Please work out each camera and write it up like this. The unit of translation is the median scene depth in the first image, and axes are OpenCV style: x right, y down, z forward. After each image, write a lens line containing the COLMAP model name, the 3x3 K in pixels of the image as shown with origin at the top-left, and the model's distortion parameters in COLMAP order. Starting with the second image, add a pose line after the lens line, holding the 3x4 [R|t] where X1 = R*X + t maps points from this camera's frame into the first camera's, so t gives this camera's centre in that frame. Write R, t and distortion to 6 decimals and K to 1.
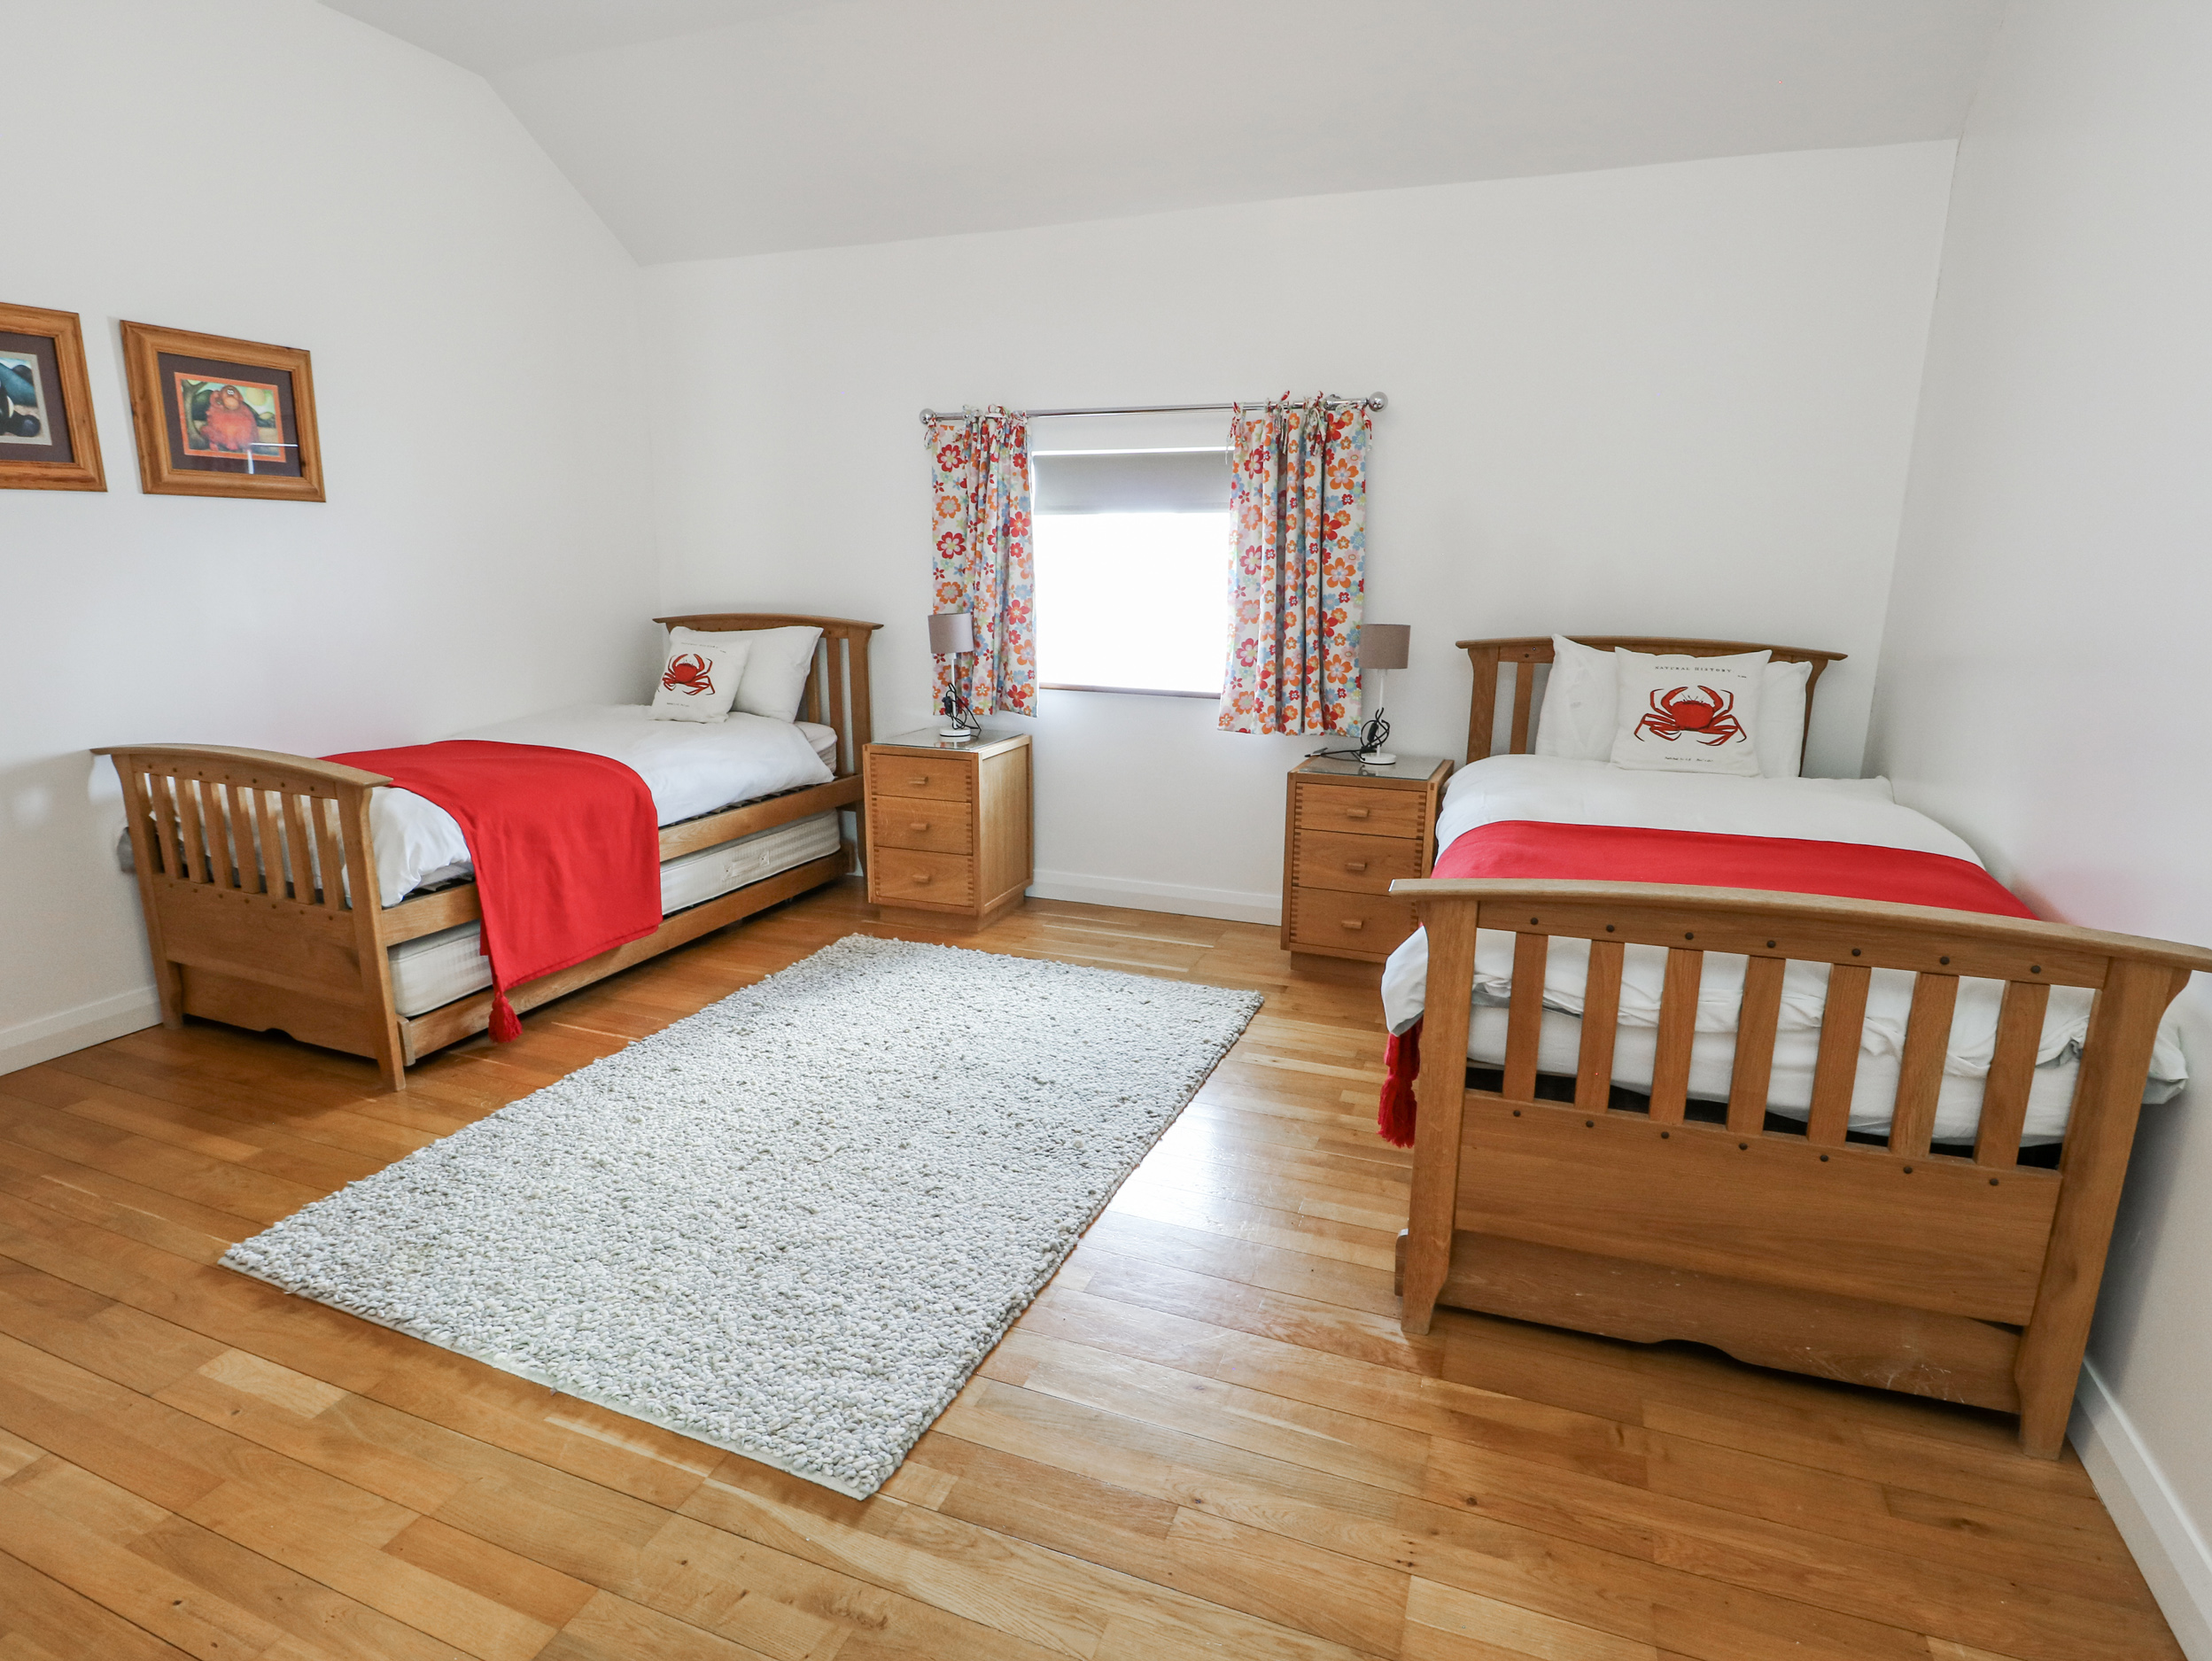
lens RADIAL K [[1199.9, 0, 1106.0], [0, 1199.9, 830.5], [0, 0, 1]] dist [-0.006635, -0.001020]
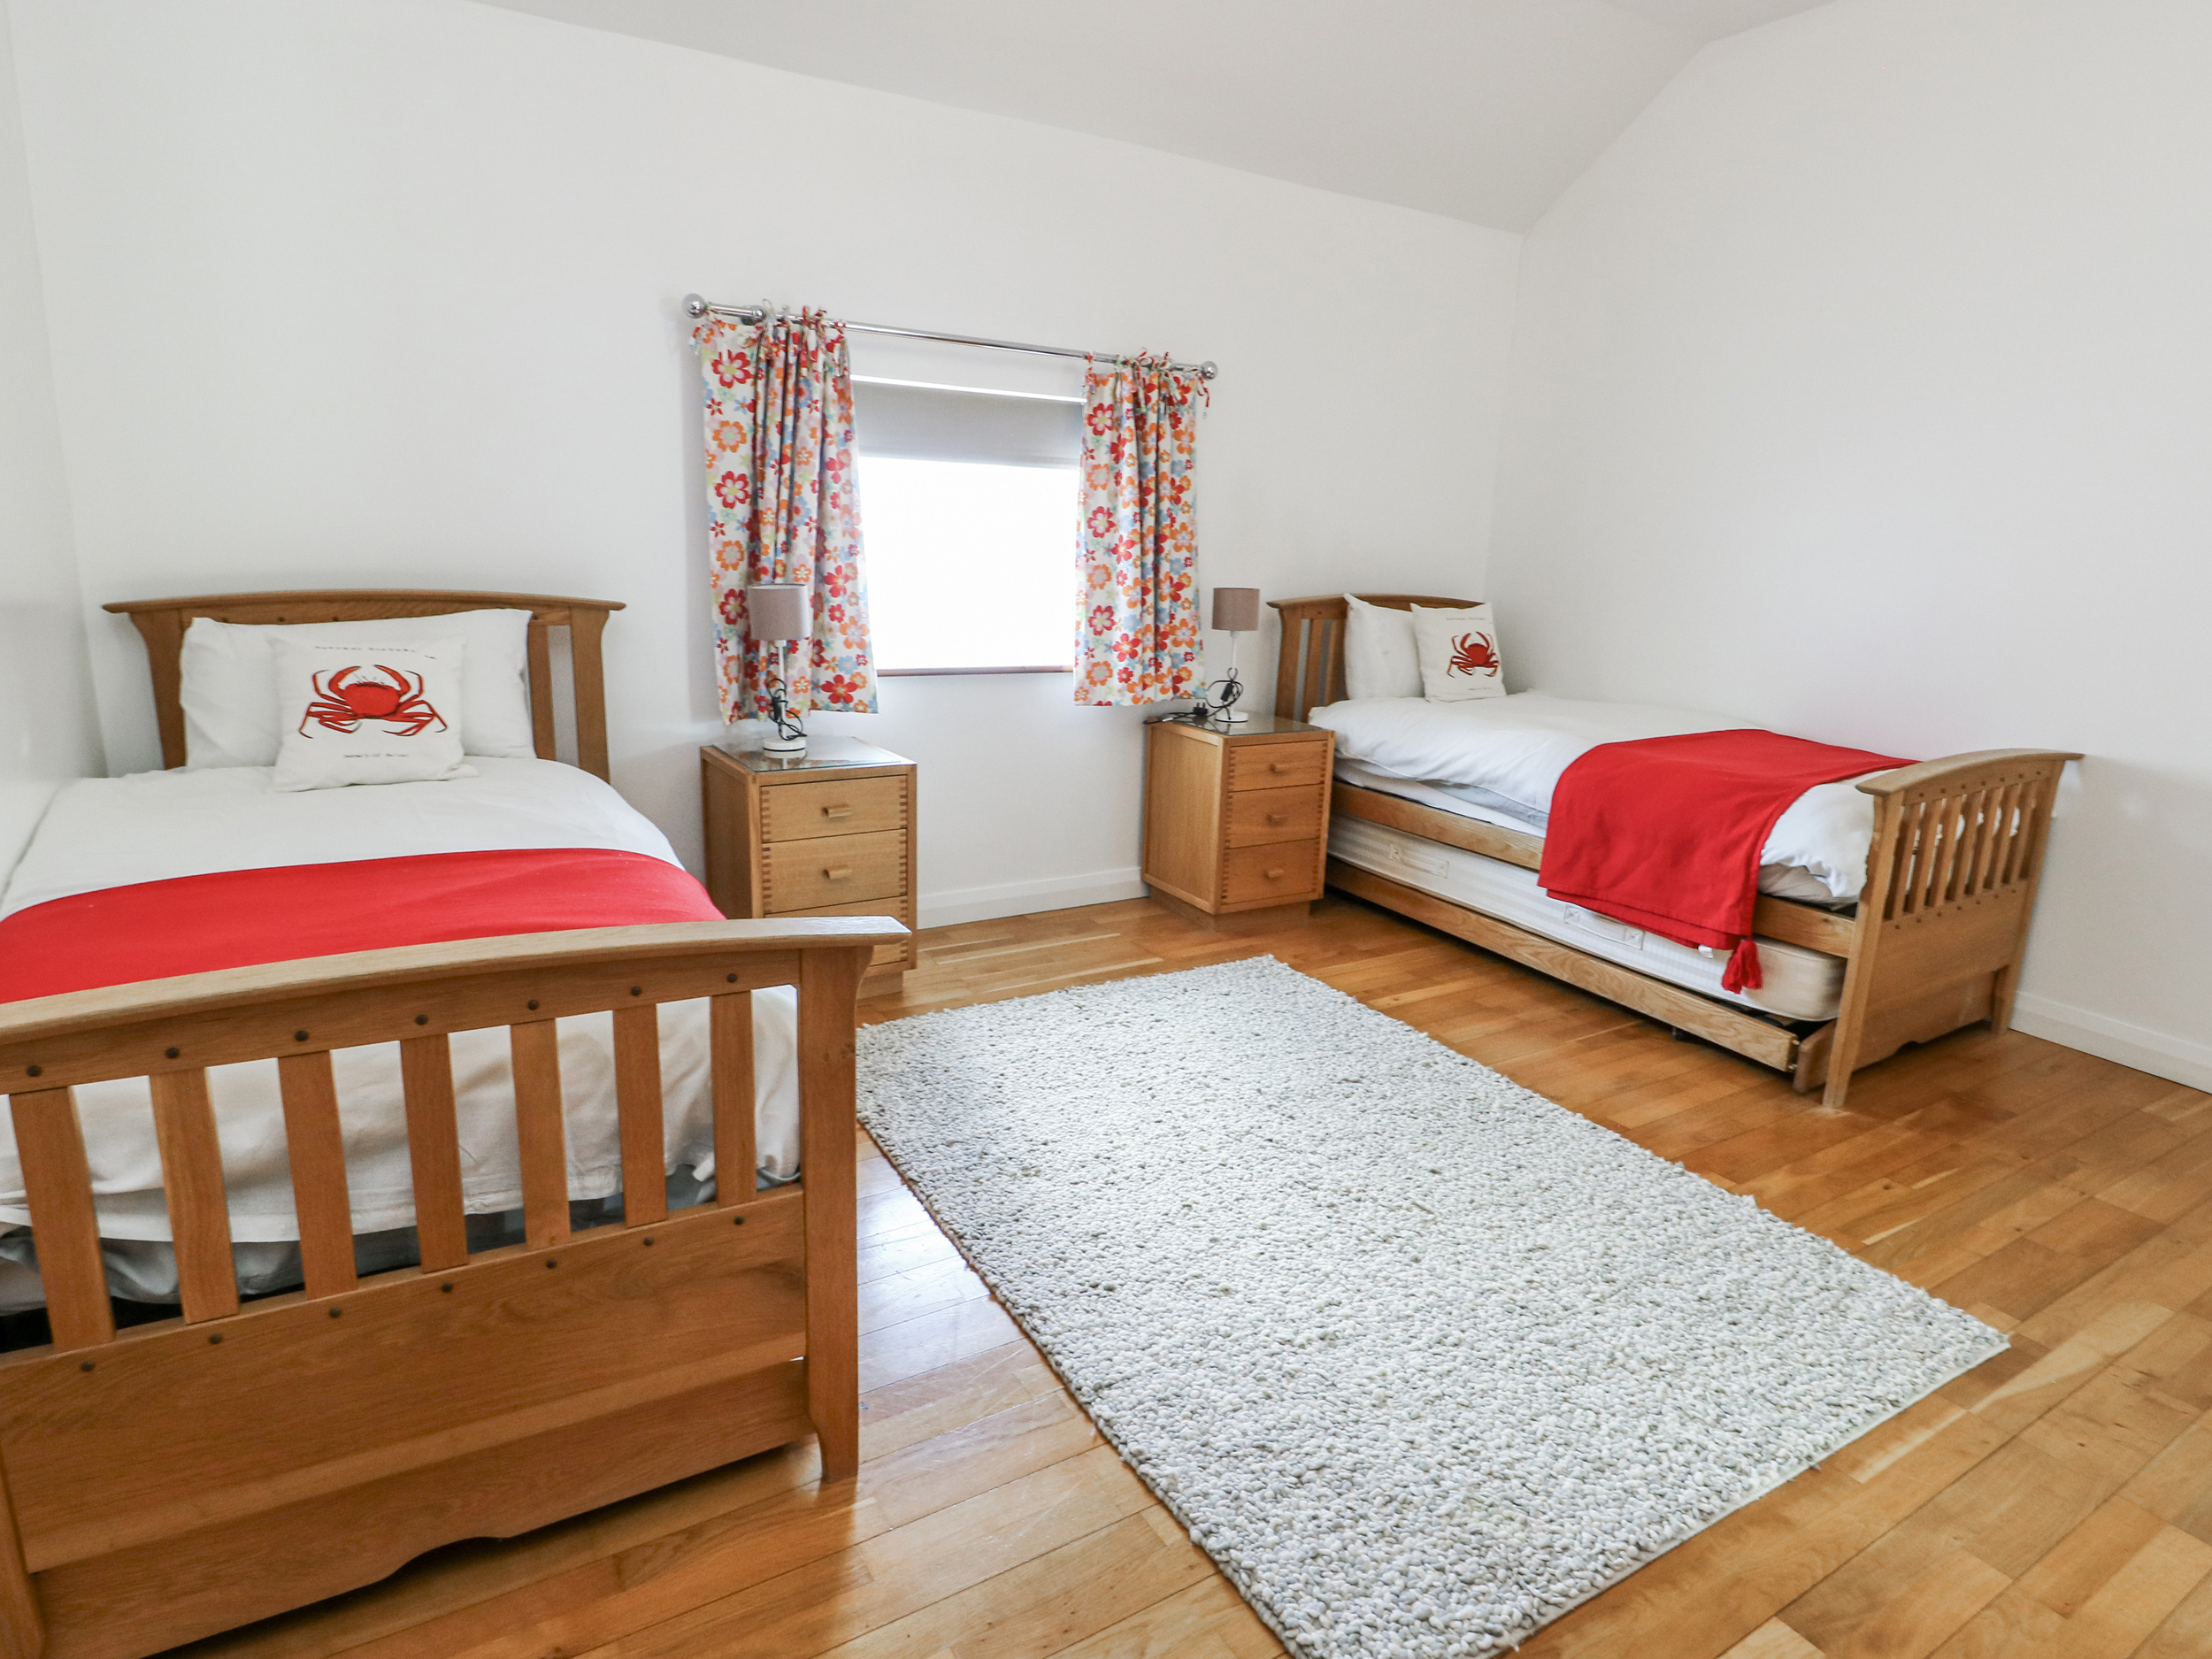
lens RADIAL K [[1294.5, 0, 1106.0], [0, 1294.5, 829.5], [0, 0, 1]] dist [-0.007930, -0.002758]
pose [[0.583306, -0.171682, 0.793902, -0.738912], [0.144966, 0.983719, 0.106219, -0.097265], [-0.799212, 0.053131, 0.598697, 0.409256]]
